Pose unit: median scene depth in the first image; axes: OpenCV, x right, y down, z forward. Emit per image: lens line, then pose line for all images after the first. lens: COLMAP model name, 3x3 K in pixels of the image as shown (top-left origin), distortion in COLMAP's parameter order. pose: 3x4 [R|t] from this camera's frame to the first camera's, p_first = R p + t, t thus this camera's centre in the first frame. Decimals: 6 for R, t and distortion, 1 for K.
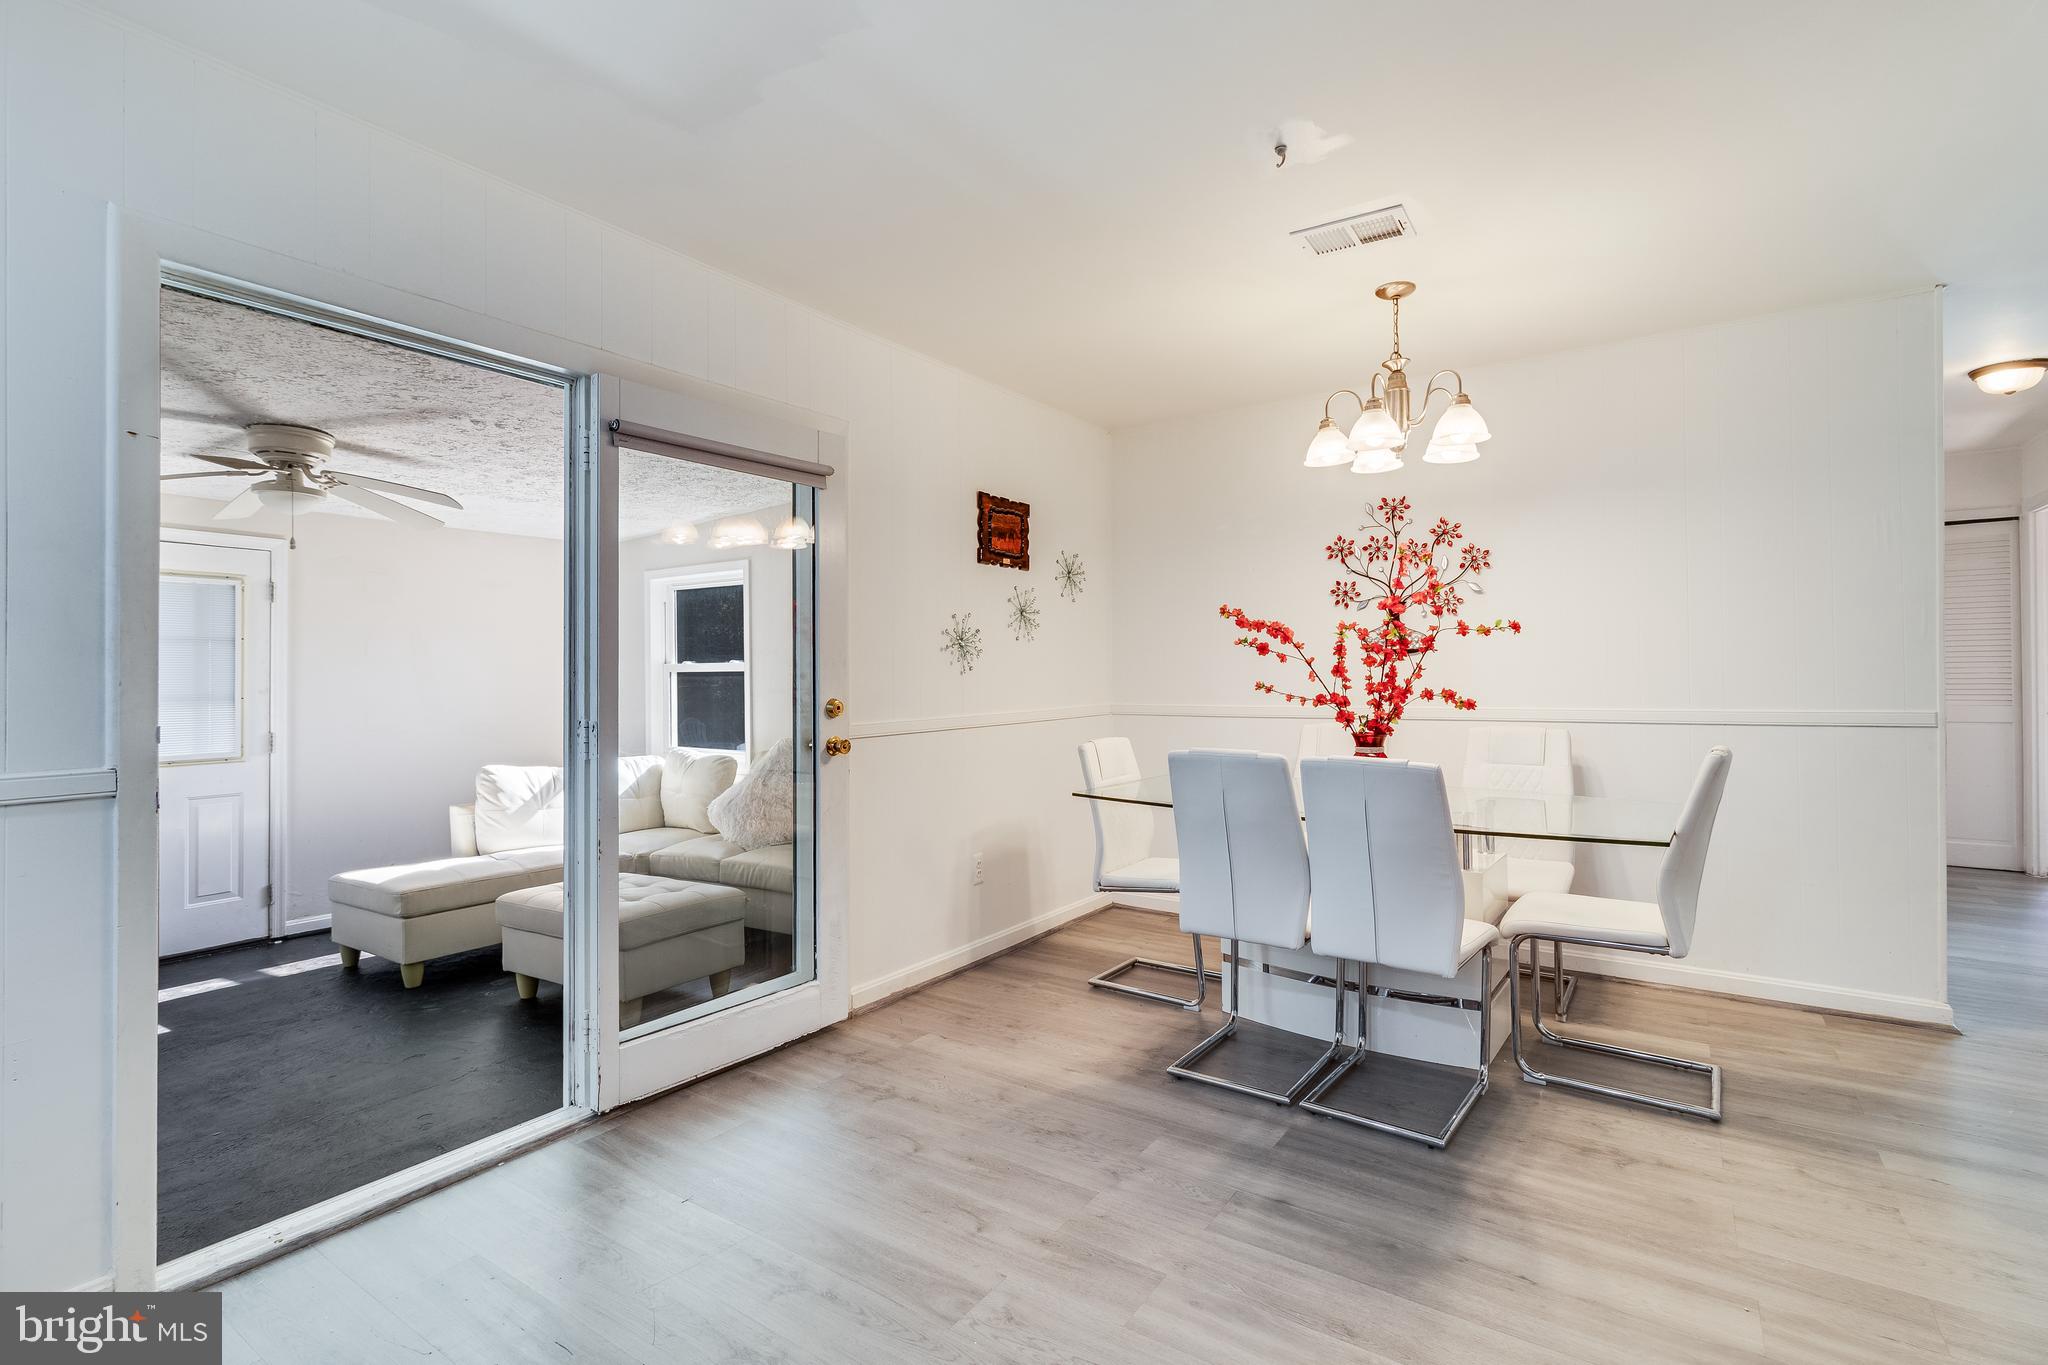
lens RADIAL K [[953.1, 0, 1023.3], [0, 953.1, 660.6], [0, 0, 1]] dist [0.002514, 0.000220]
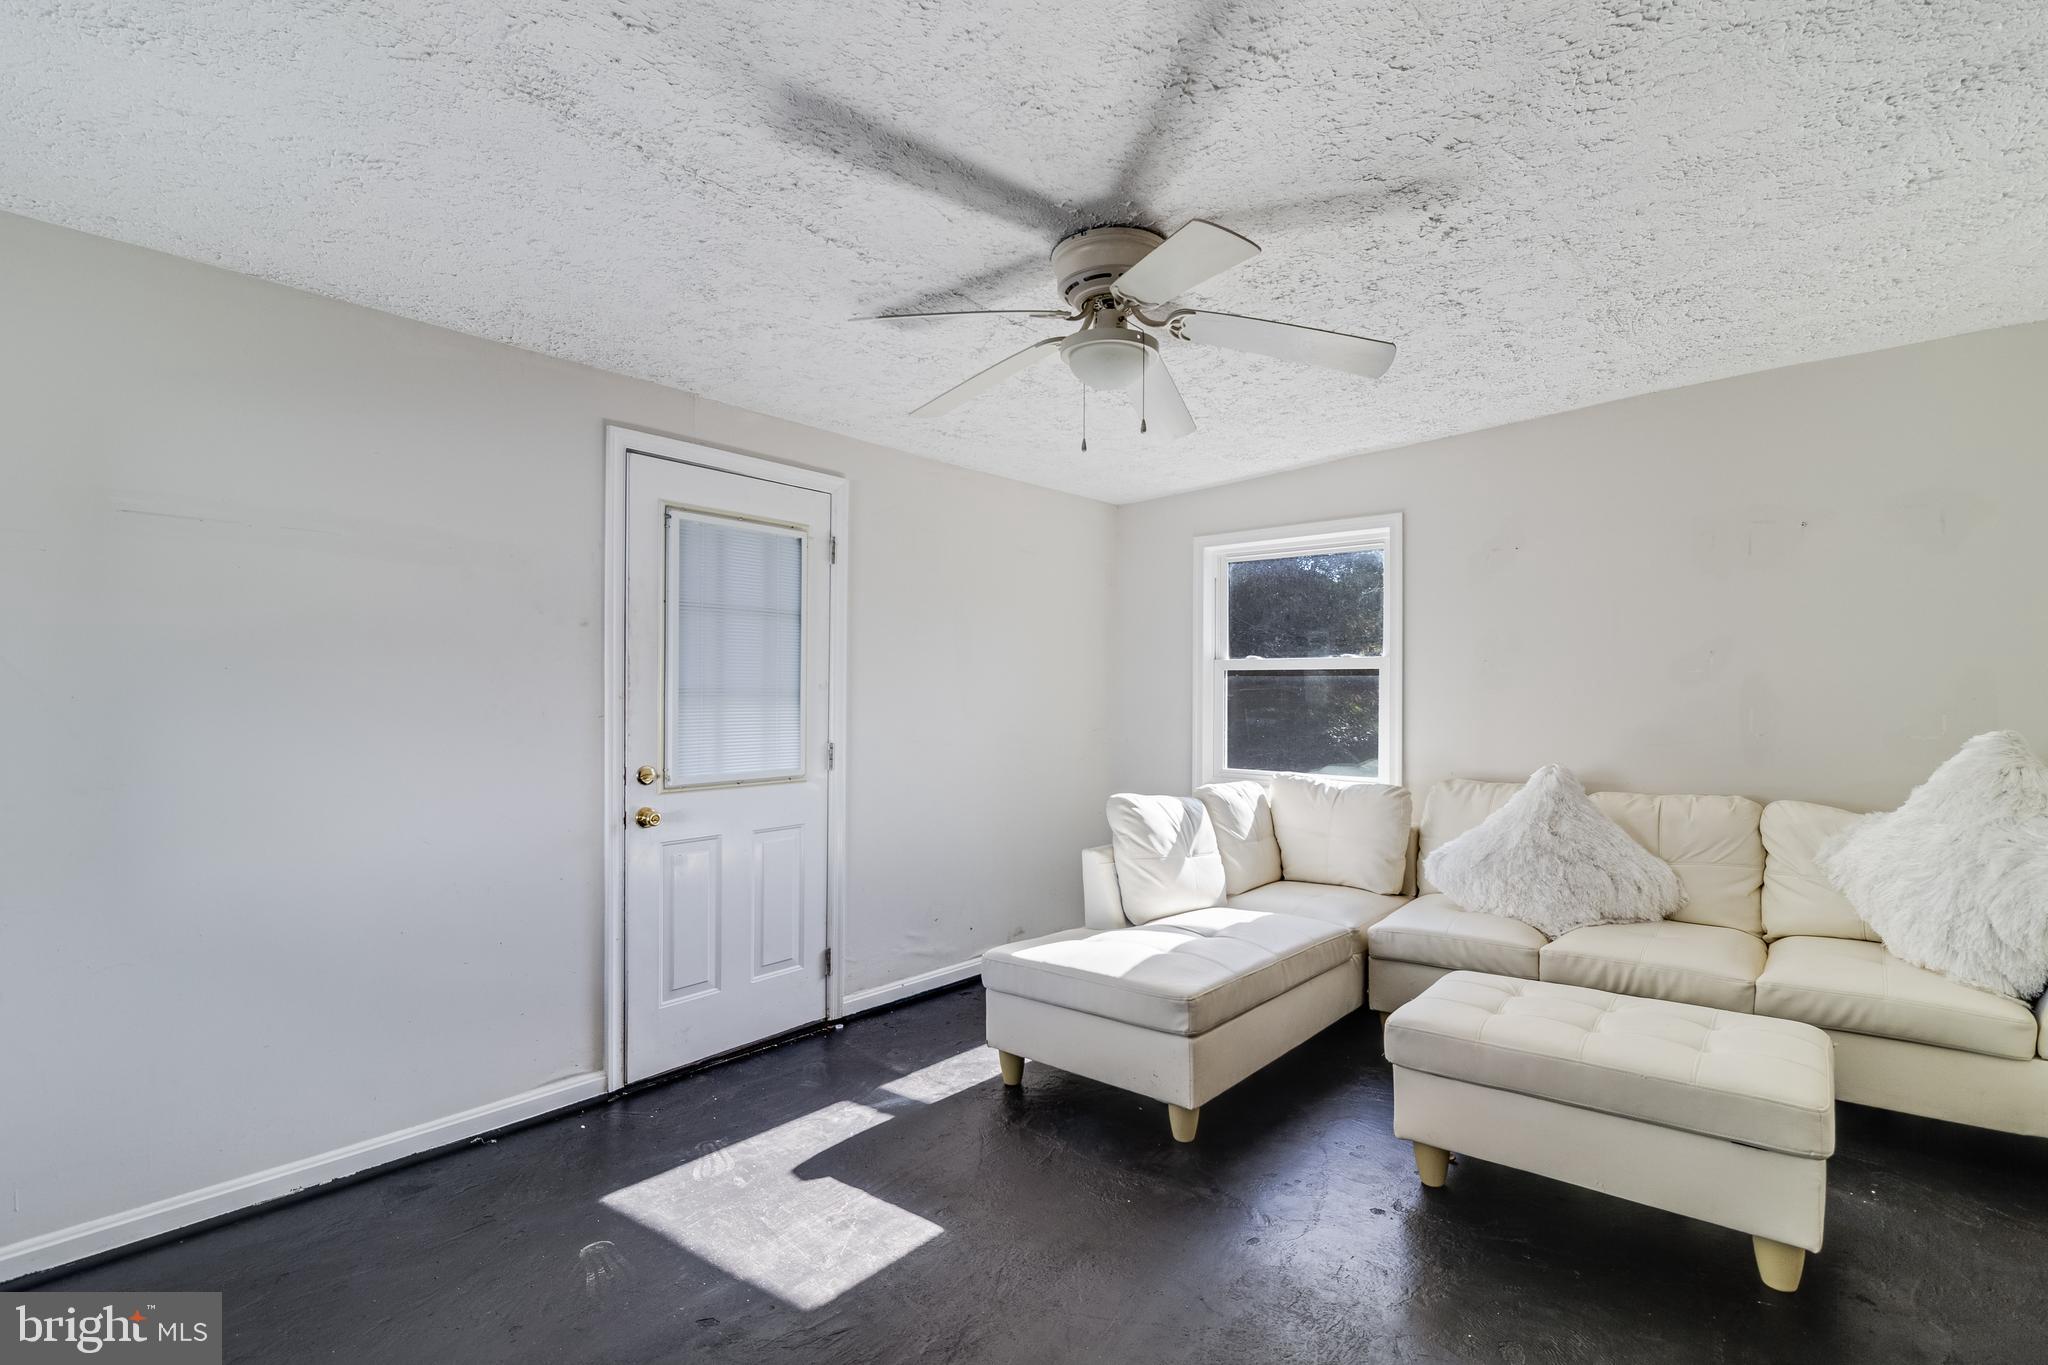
lens RADIAL K [[953.1, 0, 1018.1], [0, 953.1, 691.5], [0, 0, 1]] dist [0.002514, 0.000220]
pose [[0.994448, 0.012240, -0.104517, -0.680670], [-0.010370, 0.999777, 0.018413, 0.025793], [0.104719, -0.017227, 0.994353, 0.343270]]
